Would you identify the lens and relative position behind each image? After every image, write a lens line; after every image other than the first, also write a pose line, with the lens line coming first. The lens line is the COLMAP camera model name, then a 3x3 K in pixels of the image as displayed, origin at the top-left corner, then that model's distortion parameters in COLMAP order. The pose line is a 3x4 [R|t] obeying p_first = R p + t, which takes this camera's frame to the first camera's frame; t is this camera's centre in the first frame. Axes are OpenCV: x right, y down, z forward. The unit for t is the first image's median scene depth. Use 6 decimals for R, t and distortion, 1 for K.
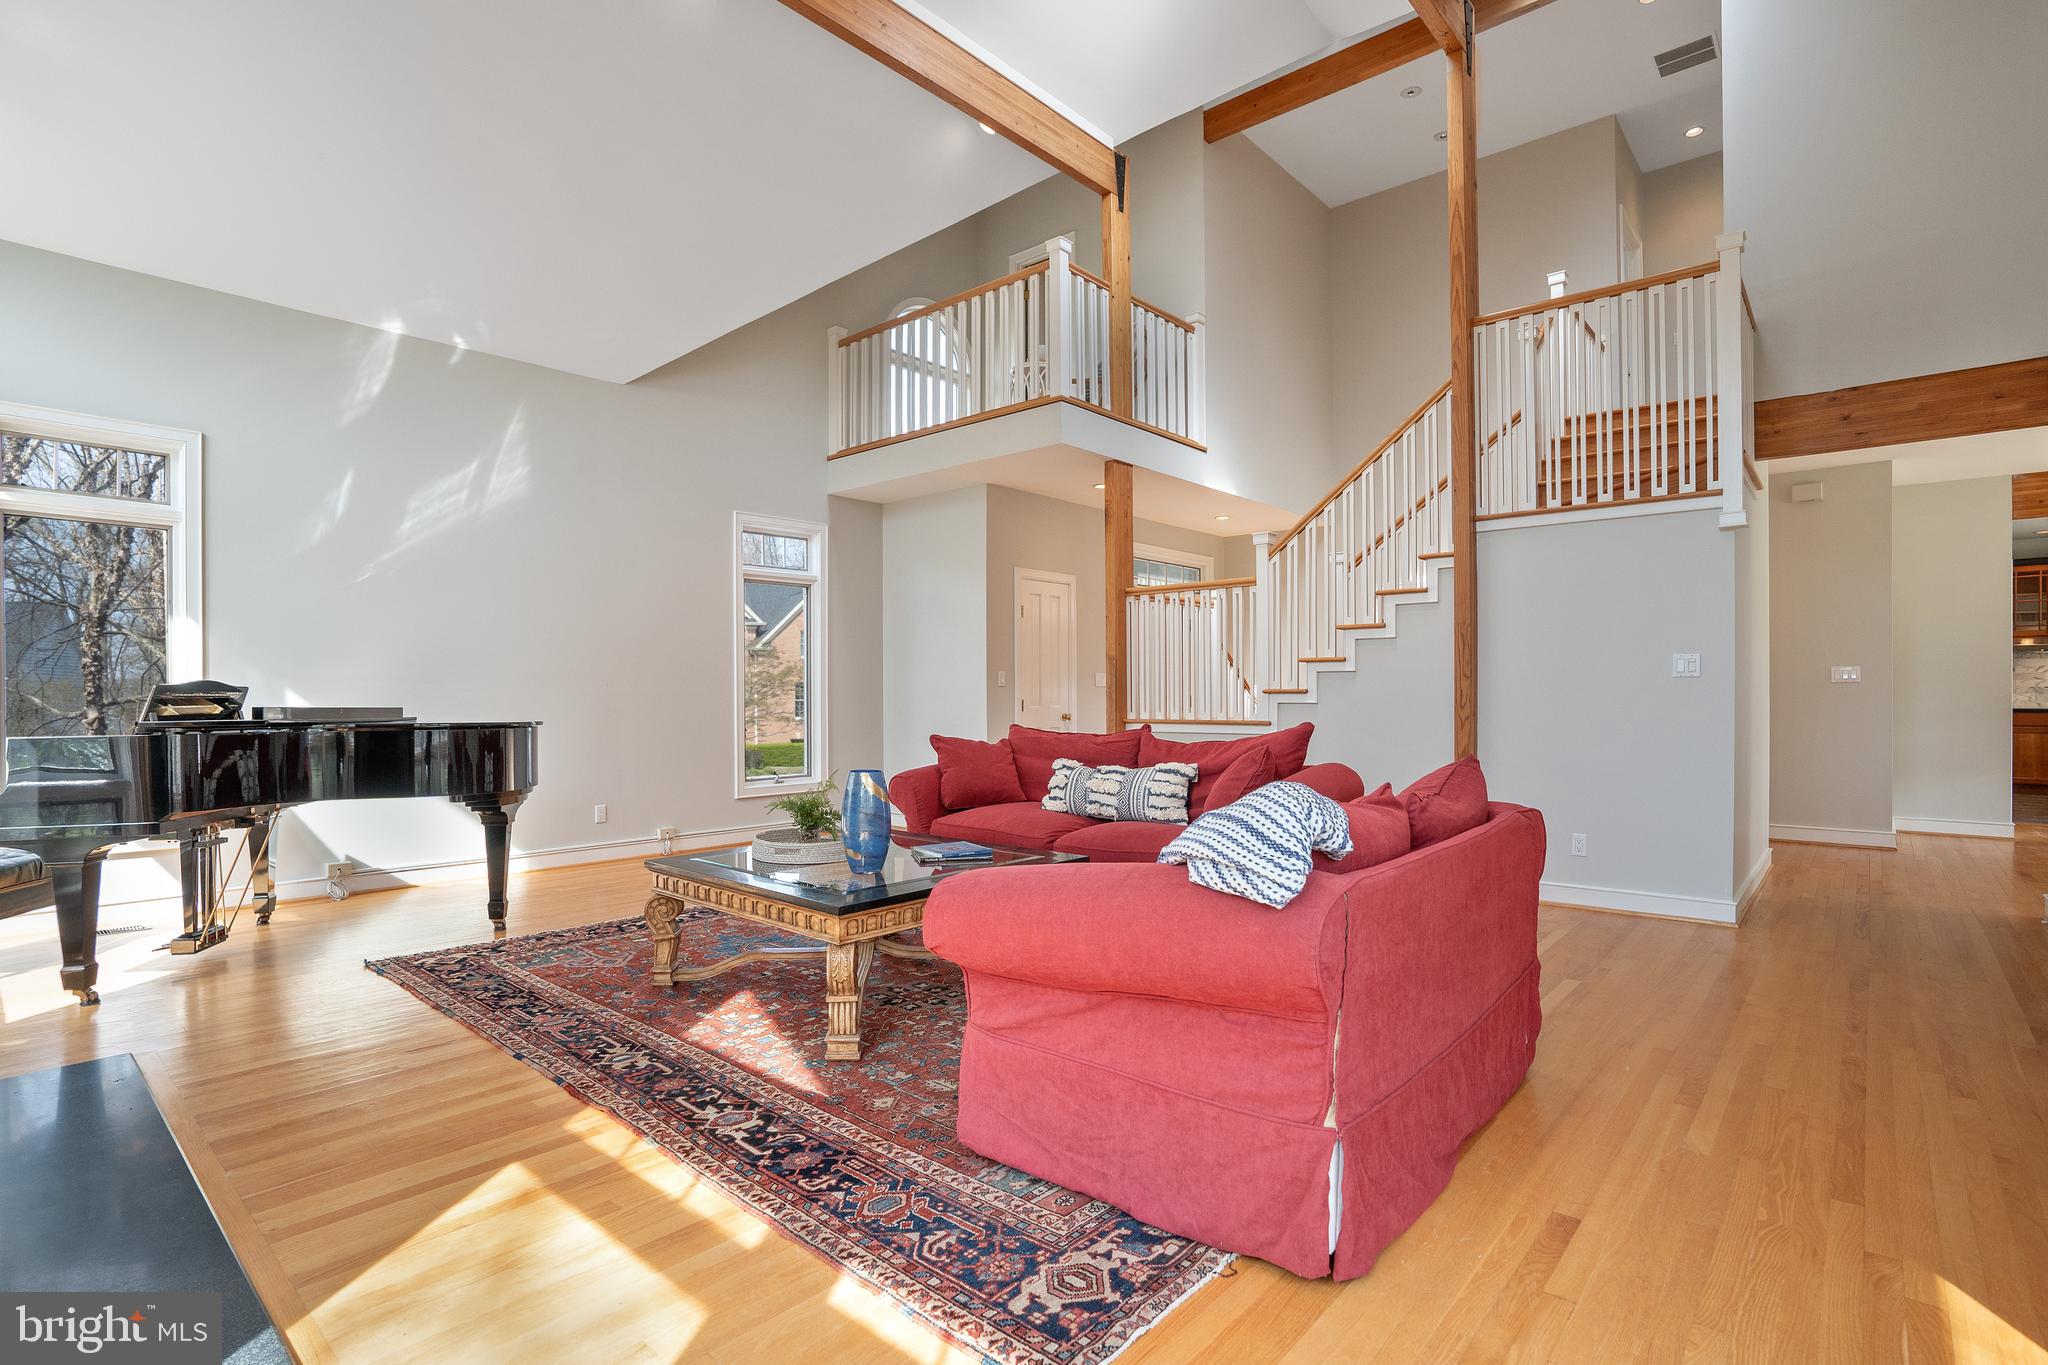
lens RADIAL K [[955.6, 0, 1019.7], [0, 955.6, 688.3], [0, 0, 1]] dist [-0.051538, 0.027814]
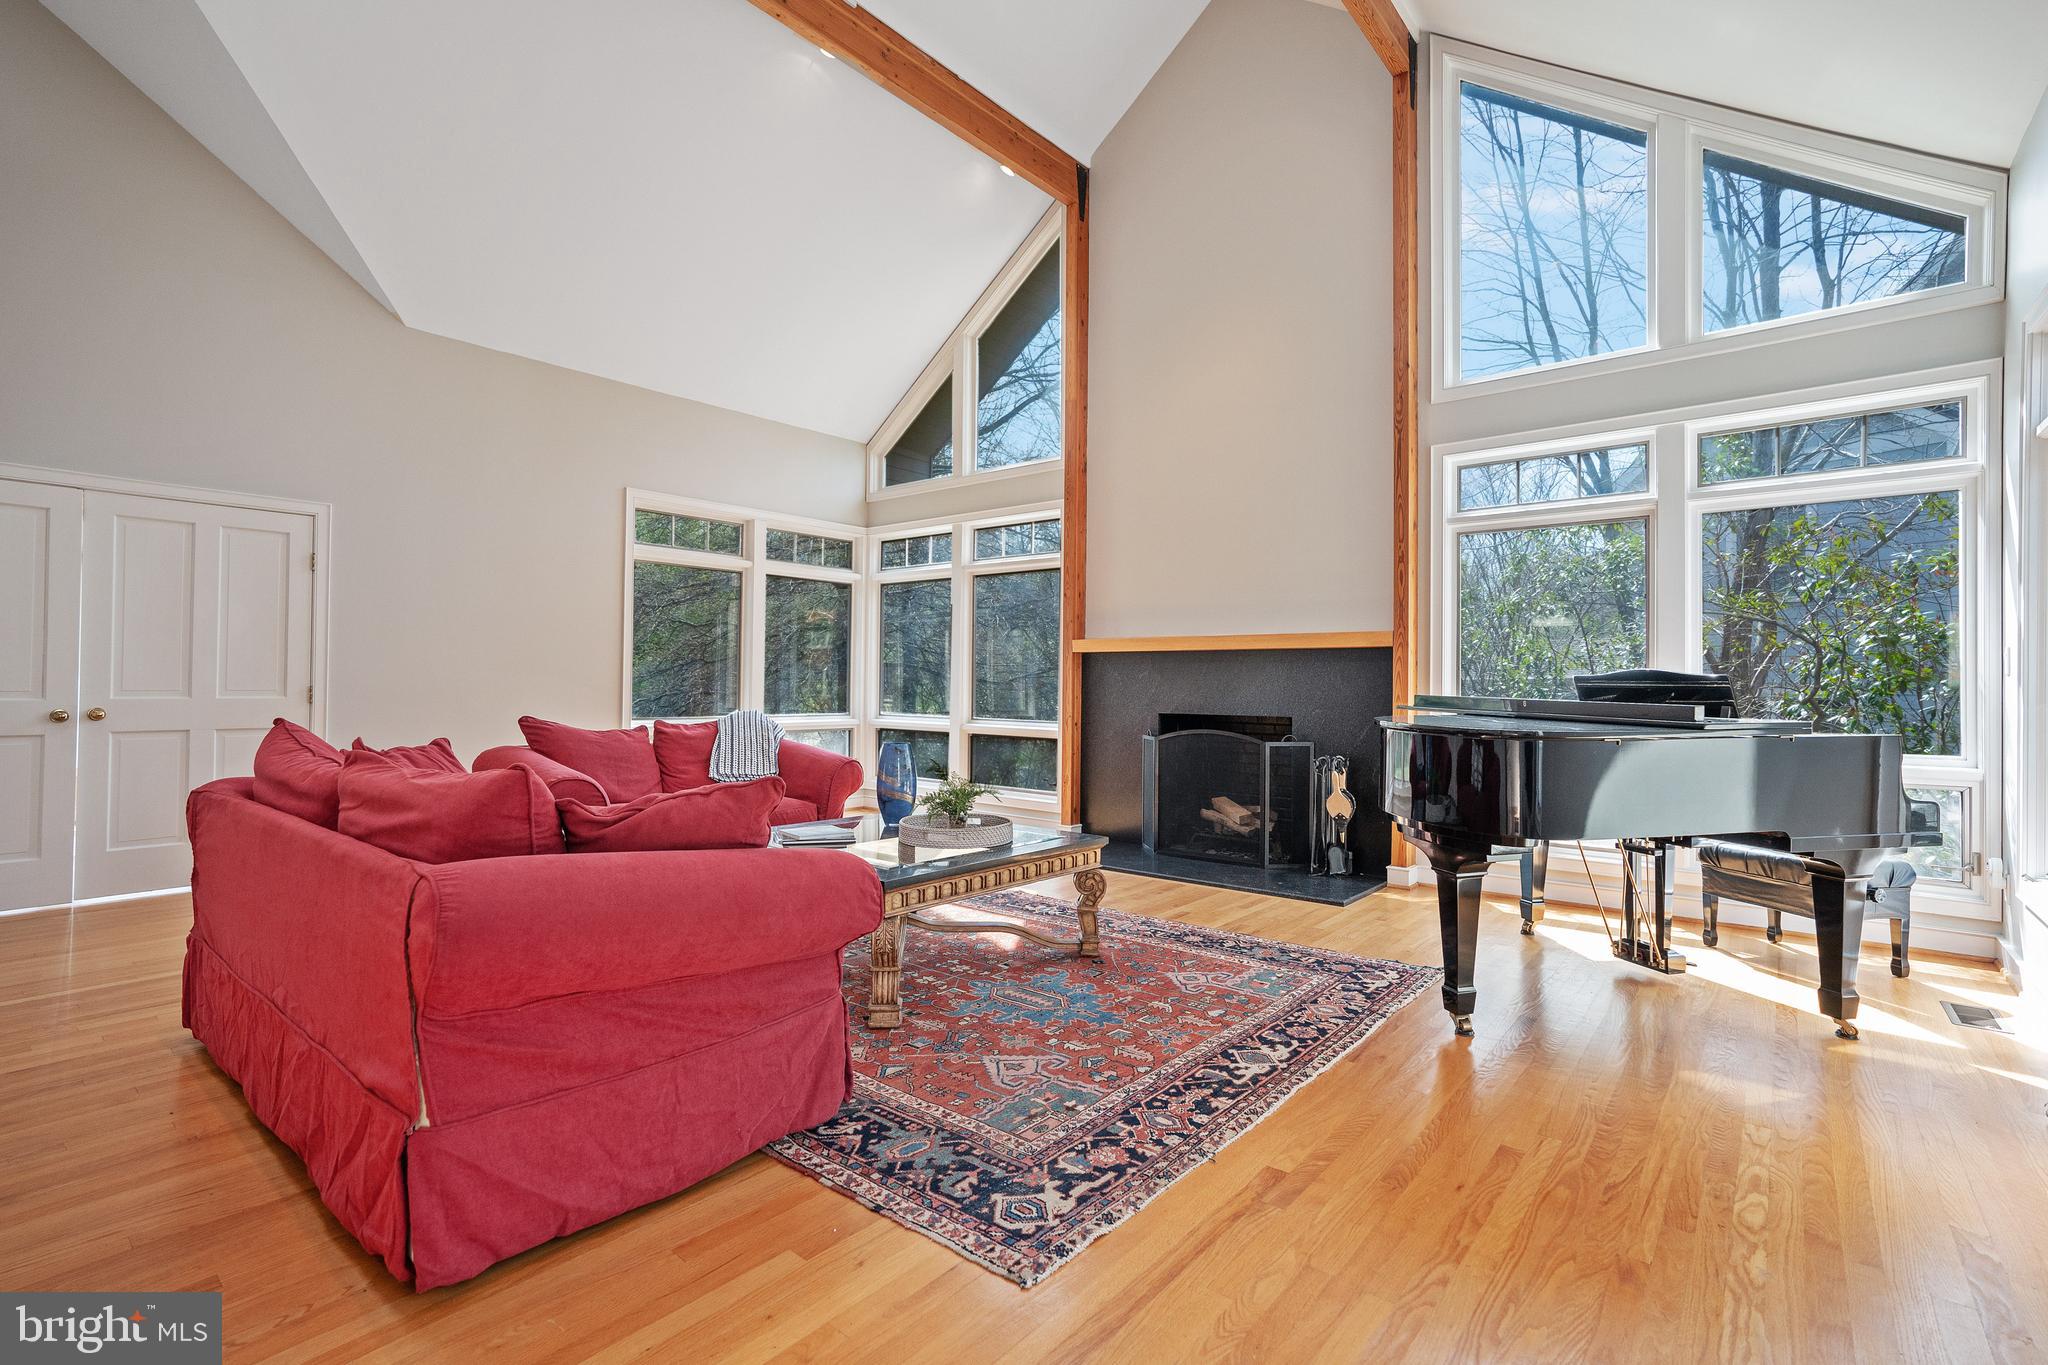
lens RADIAL K [[955.6, 0, 1019.7], [0, 955.6, 688.3], [0, 0, 1]] dist [-0.051538, 0.027814]
pose [[-0.999847, -0.005086, -0.016719, -0.261745], [-0.005094, 0.999987, 0.000436, 0.013124], [0.016717, 0.000521, -0.999860, 1.957243]]
